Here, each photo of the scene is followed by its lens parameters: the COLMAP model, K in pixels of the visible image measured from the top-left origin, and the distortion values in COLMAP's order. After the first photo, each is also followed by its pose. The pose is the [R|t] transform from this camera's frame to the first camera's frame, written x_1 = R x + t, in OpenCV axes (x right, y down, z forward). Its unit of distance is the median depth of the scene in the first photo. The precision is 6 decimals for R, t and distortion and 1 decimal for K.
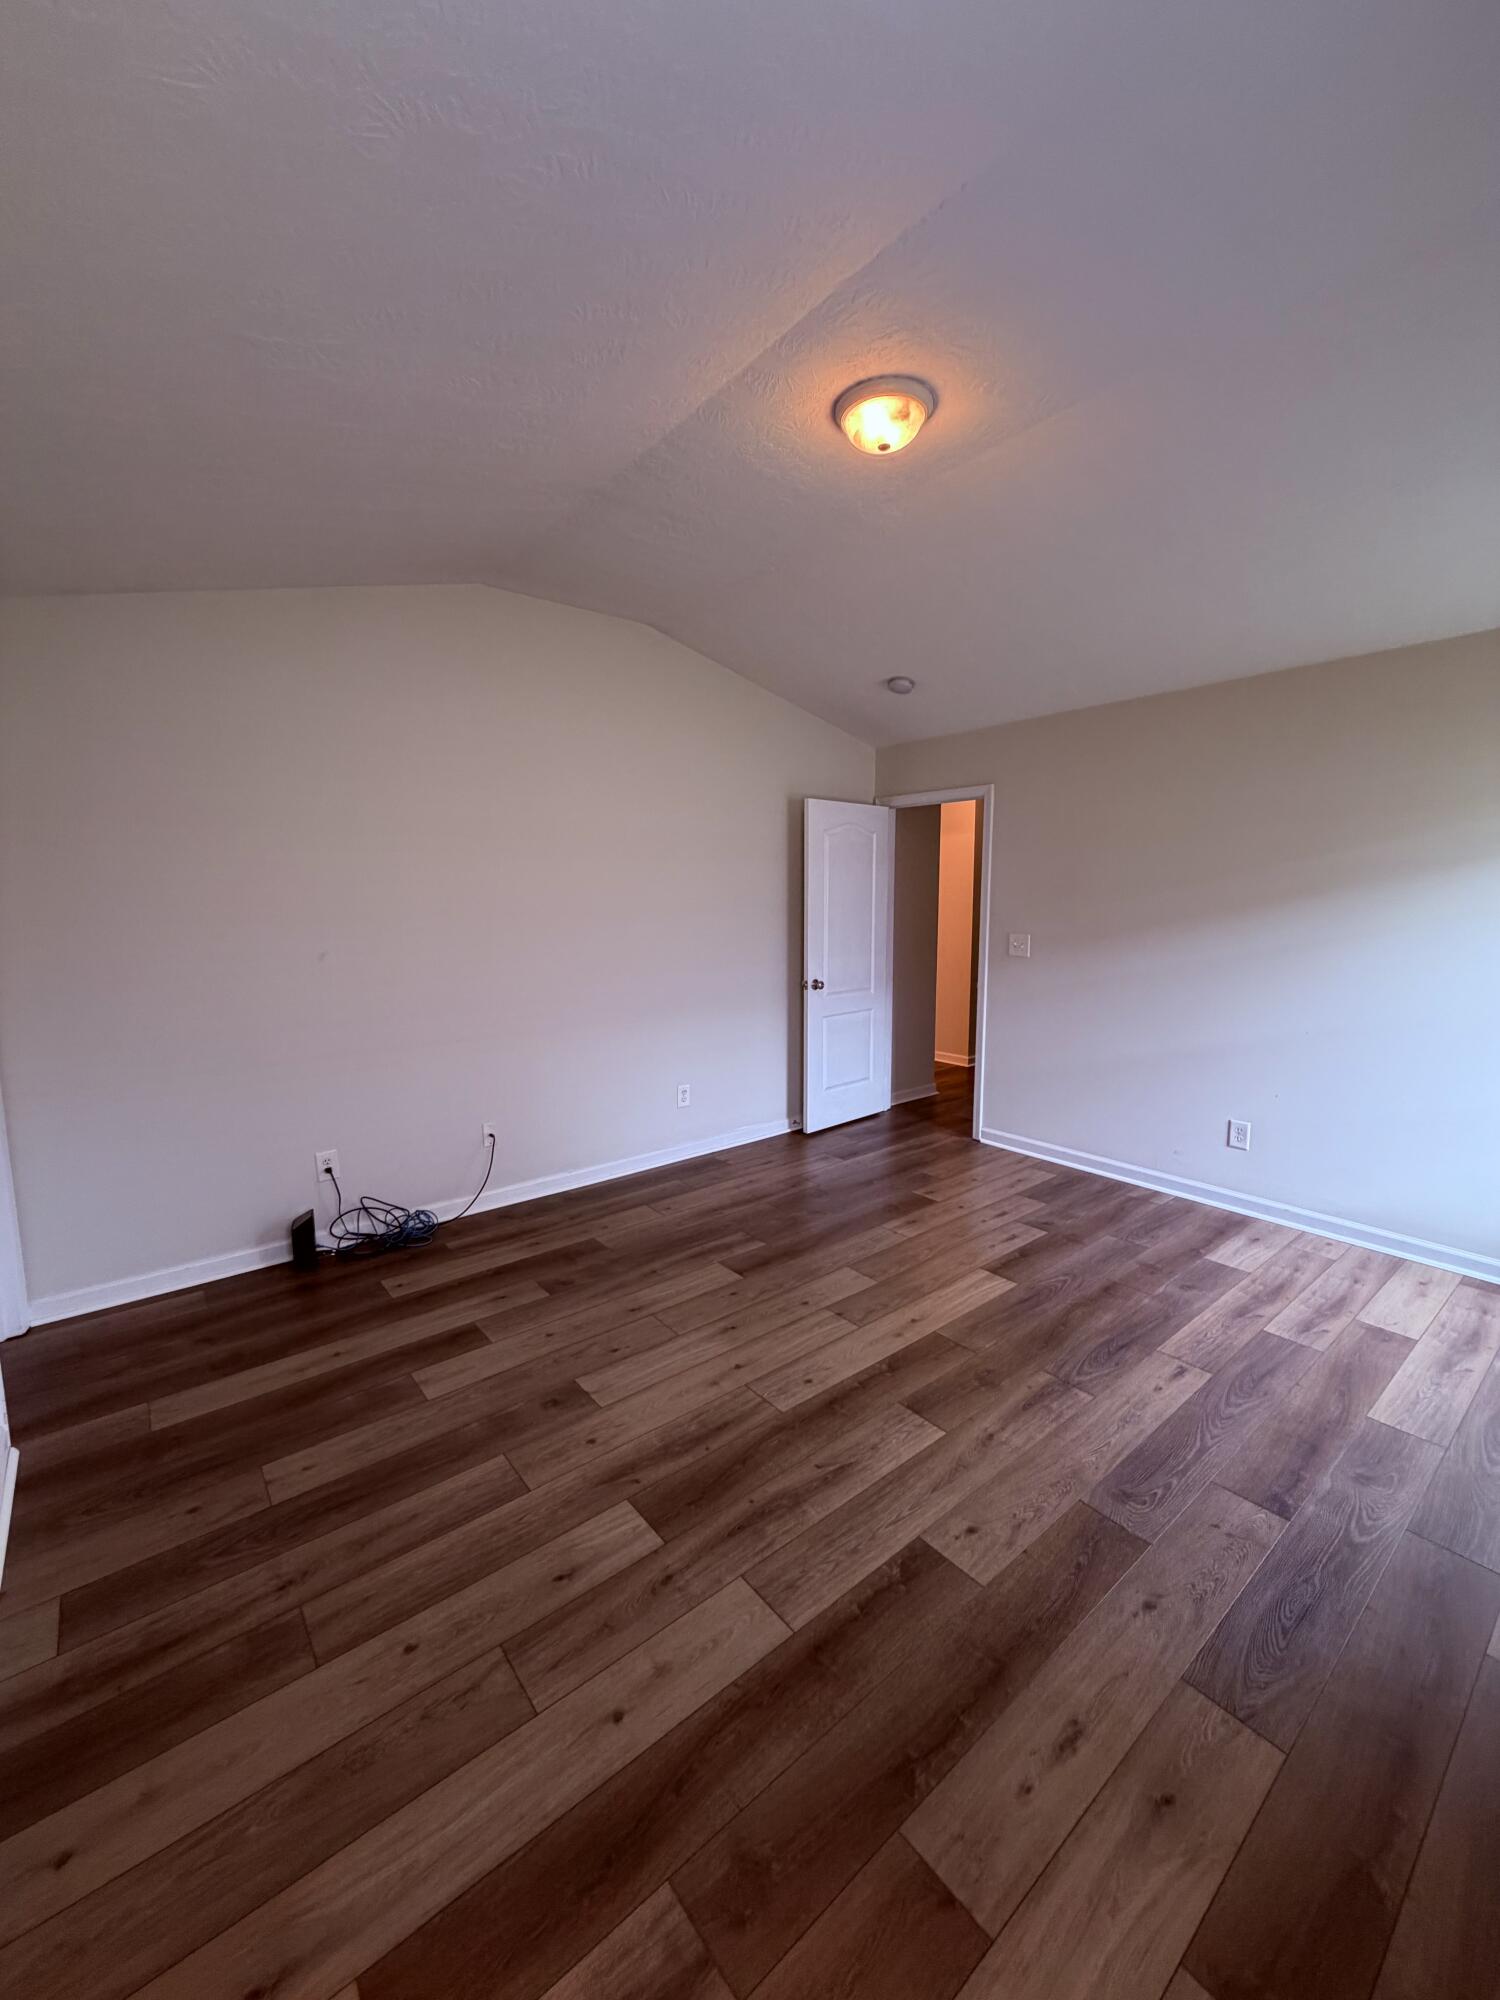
lens RADIAL K [[799.3, 0, 750.0], [0, 799.3, 1000.0], [0, 0, 1]] dist [-0.000714, -0.000117]
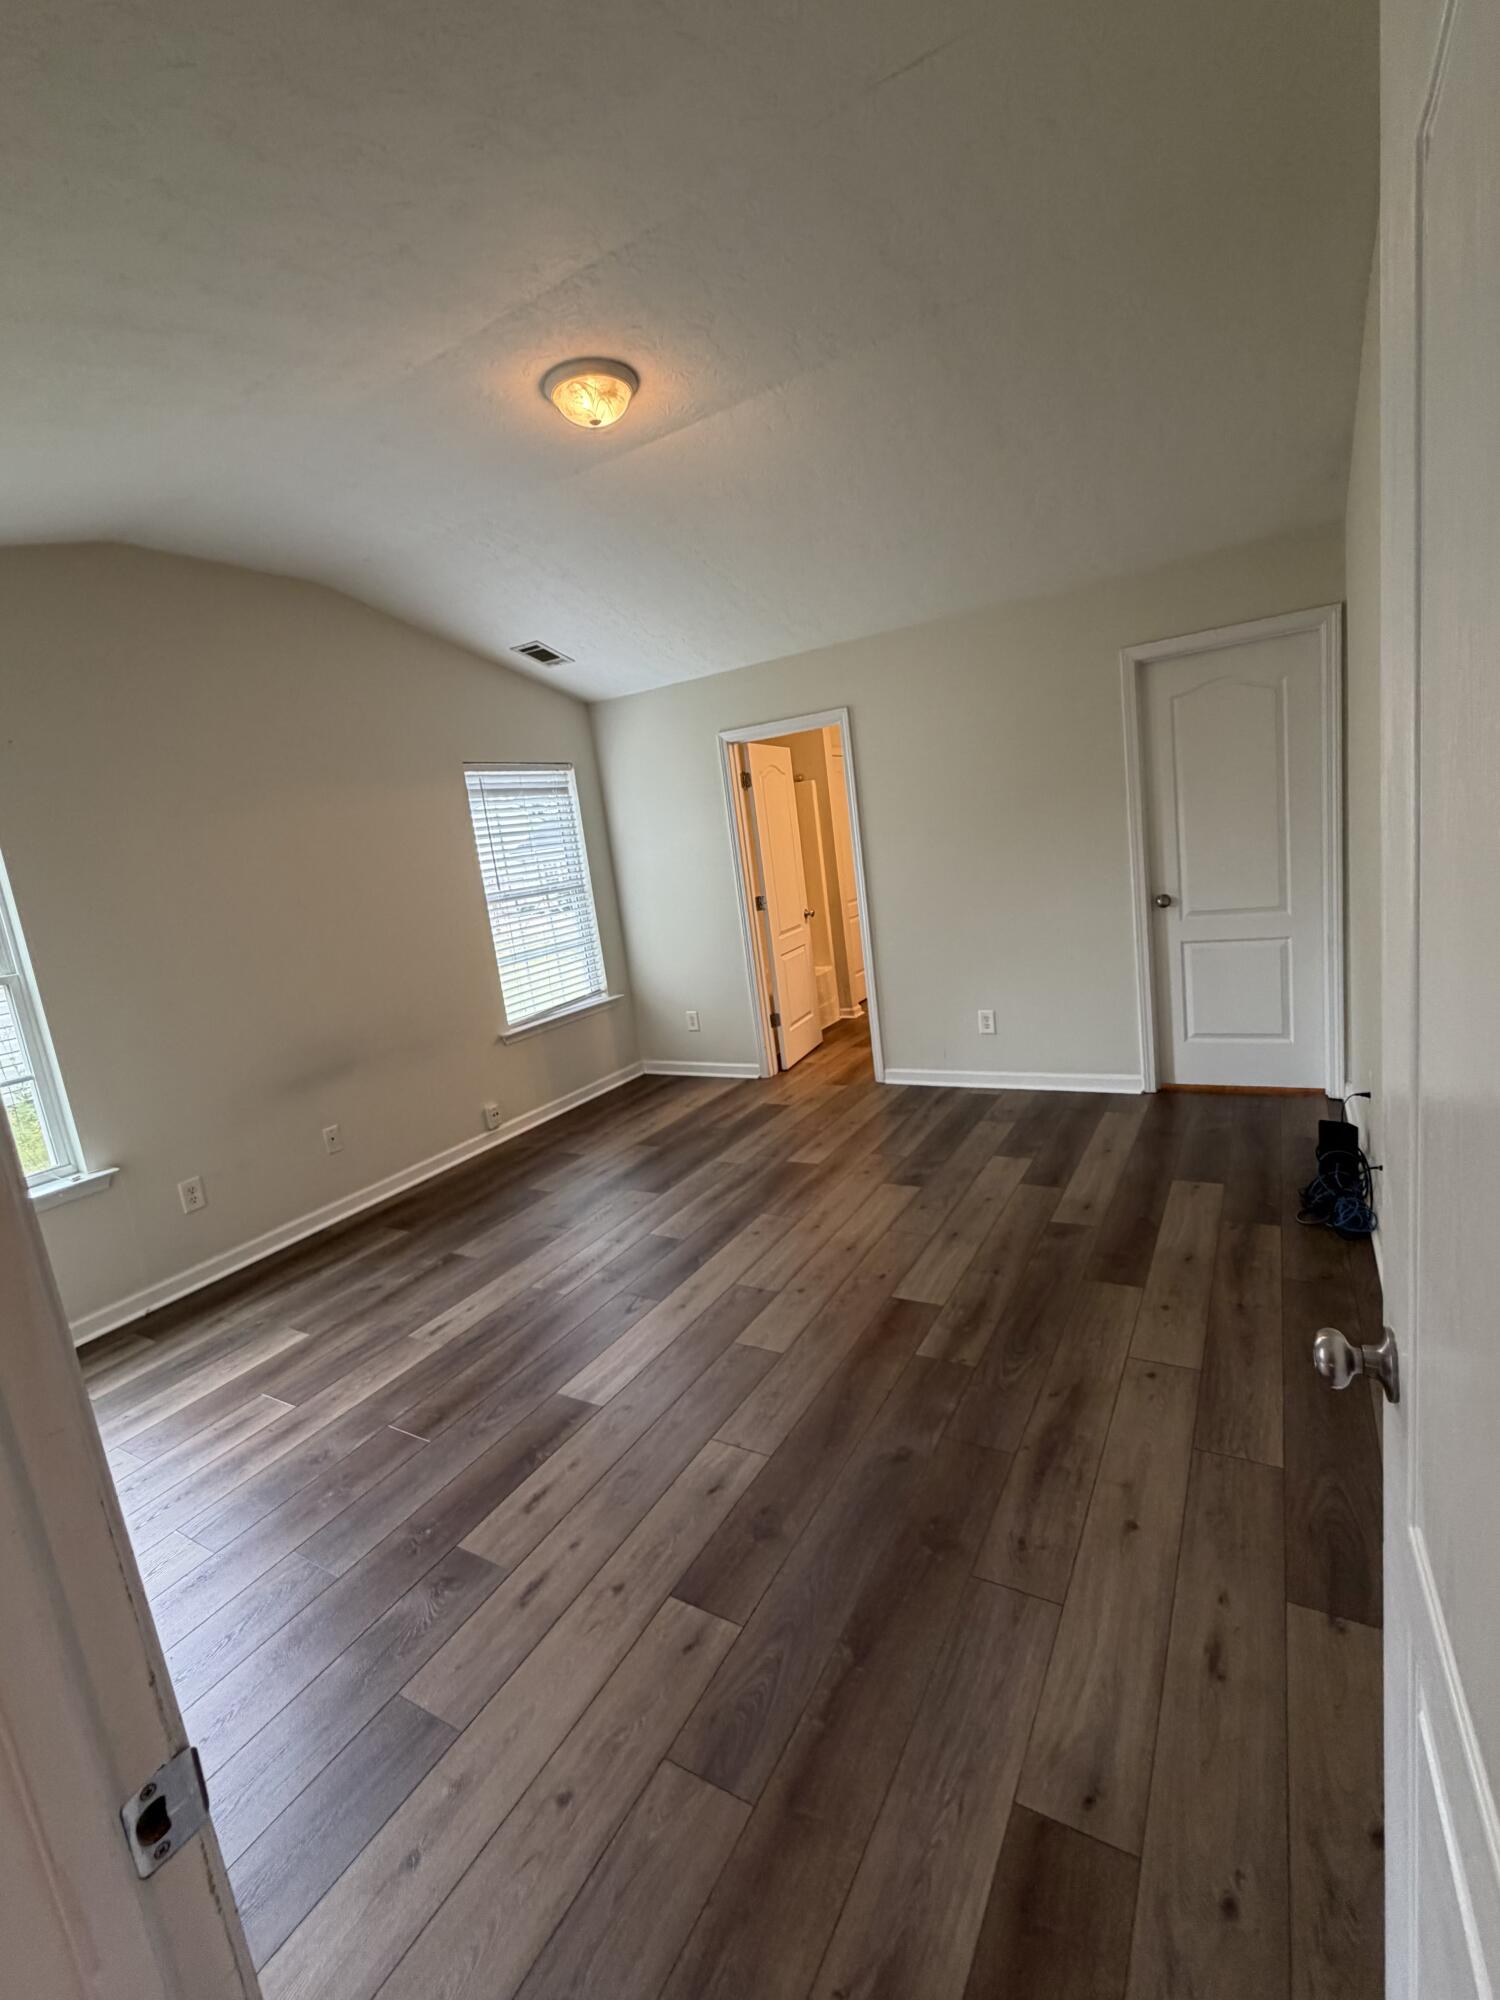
lens RADIAL K [[917.5, 0, 750.0], [0, 917.5, 1000.0], [0, 0, 1]] dist [-0.000324, 0.000063]
pose [[-0.930873, 0.180897, -0.317414, 0.405077], [0.081697, 0.949880, 0.301751, -0.255864], [0.356091, 0.254960, -0.898996, 1.892080]]
